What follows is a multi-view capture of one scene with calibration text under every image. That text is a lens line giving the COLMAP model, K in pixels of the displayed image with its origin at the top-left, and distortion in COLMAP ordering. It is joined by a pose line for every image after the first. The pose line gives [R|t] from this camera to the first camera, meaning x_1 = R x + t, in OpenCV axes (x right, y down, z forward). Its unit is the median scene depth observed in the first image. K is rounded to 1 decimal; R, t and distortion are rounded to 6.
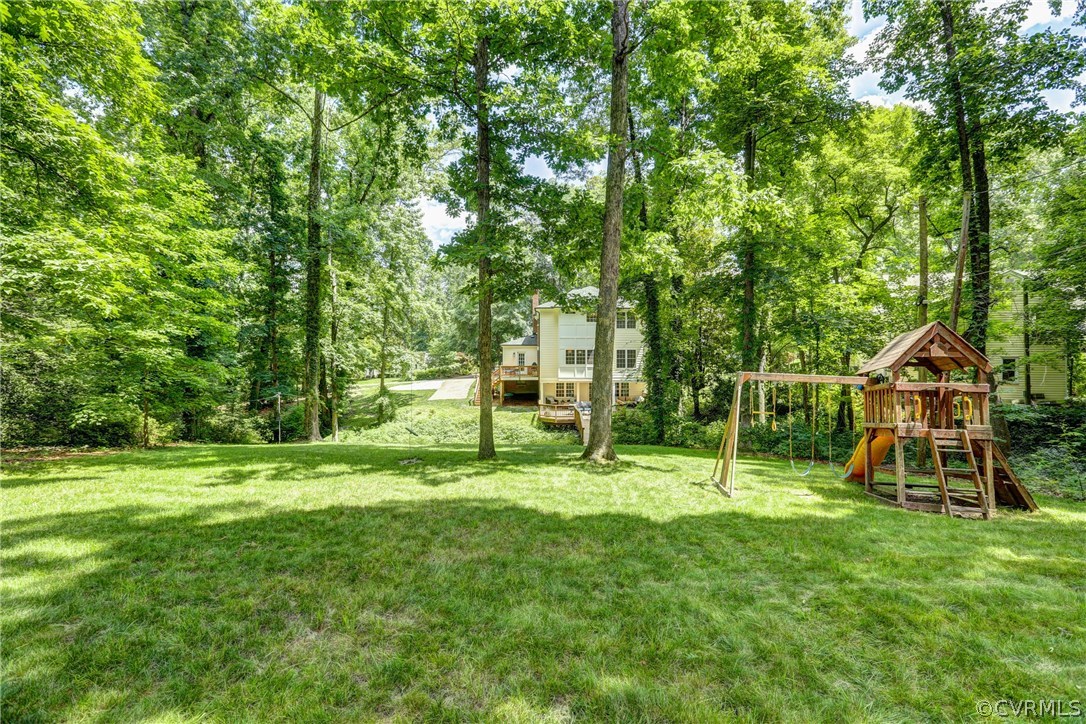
lens RADIAL K [[500.3, 0, 543.0], [0, 500.3, 362.0], [0, 0, 1]] dist [-0.055511, 0.021963]
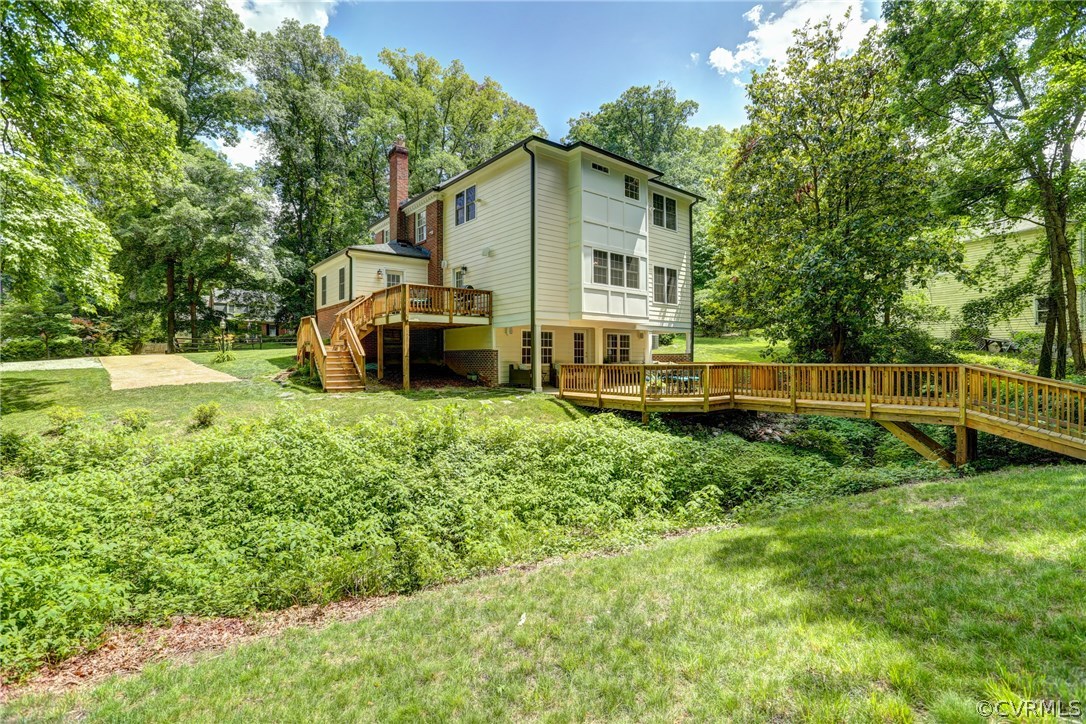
lens RADIAL K [[500.3, 0, 543.0], [0, 500.3, 362.0], [0, 0, 1]] dist [-0.055511, 0.021963]
pose [[0.773664, -0.005038, 0.633577, -0.244874], [0.005439, 0.999984, 0.001310, 0.067804], [-0.633573, 0.002433, 0.773679, 0.639236]]
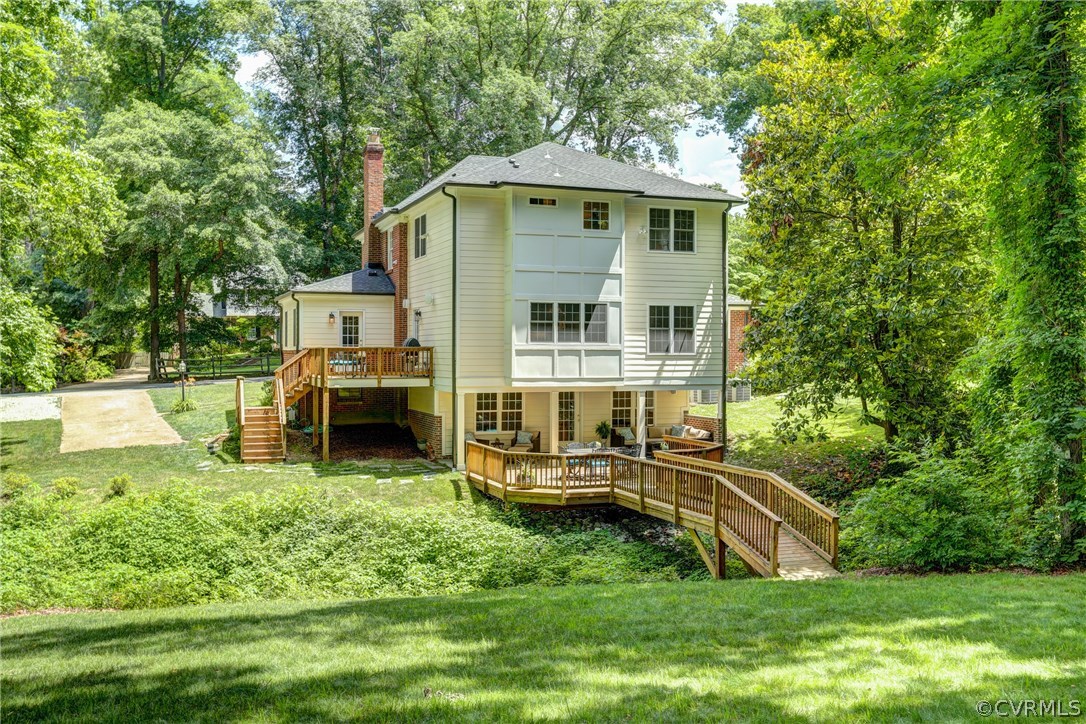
lens RADIAL K [[1053.0, 0, 543.0], [0, 1053.0, 362.0], [0, 0, 1]] dist [-0.000667, 0.115318]
pose [[0.940436, 0.000566, 0.339970, -0.192321], [-0.001780, 0.999993, 0.003257, 0.015603], [-0.339966, -0.003668, 0.940430, 0.250074]]
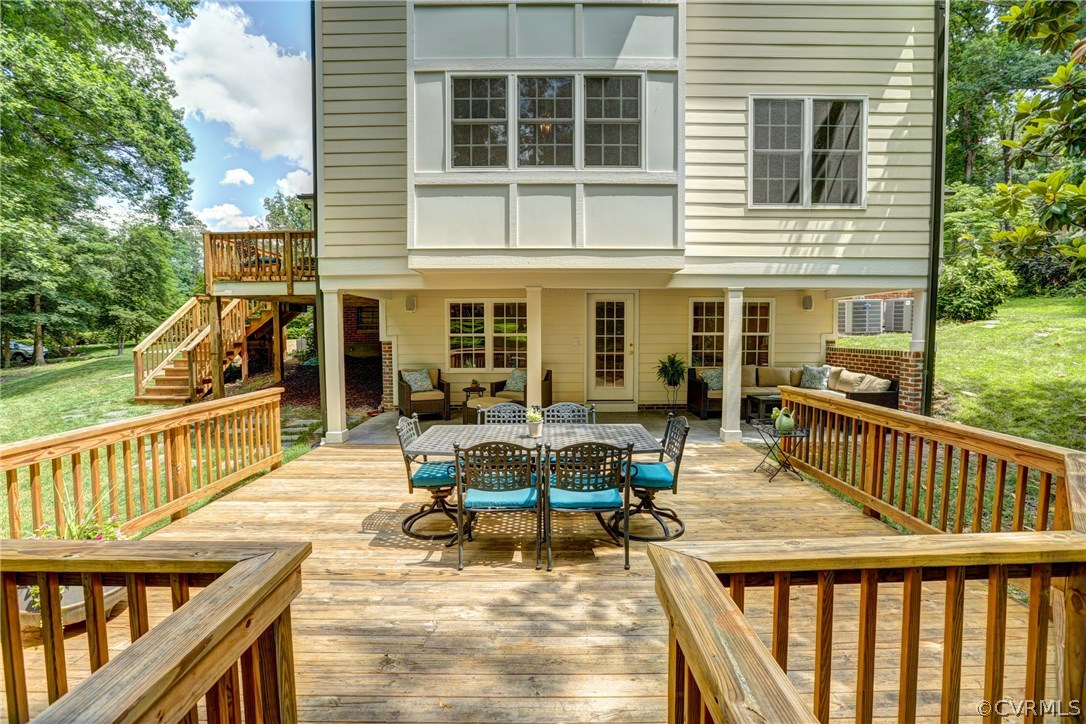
lens RADIAL K [[500.3, 0, 543.0], [0, 500.3, 362.0], [0, 0, 1]] dist [-0.055511, 0.021963]
pose [[0.999920, 0.000325, -0.012661, 0.071772], [0.000348, 0.998590, 0.053089, 0.054921], [0.012661, -0.053089, 0.998510, 0.773966]]
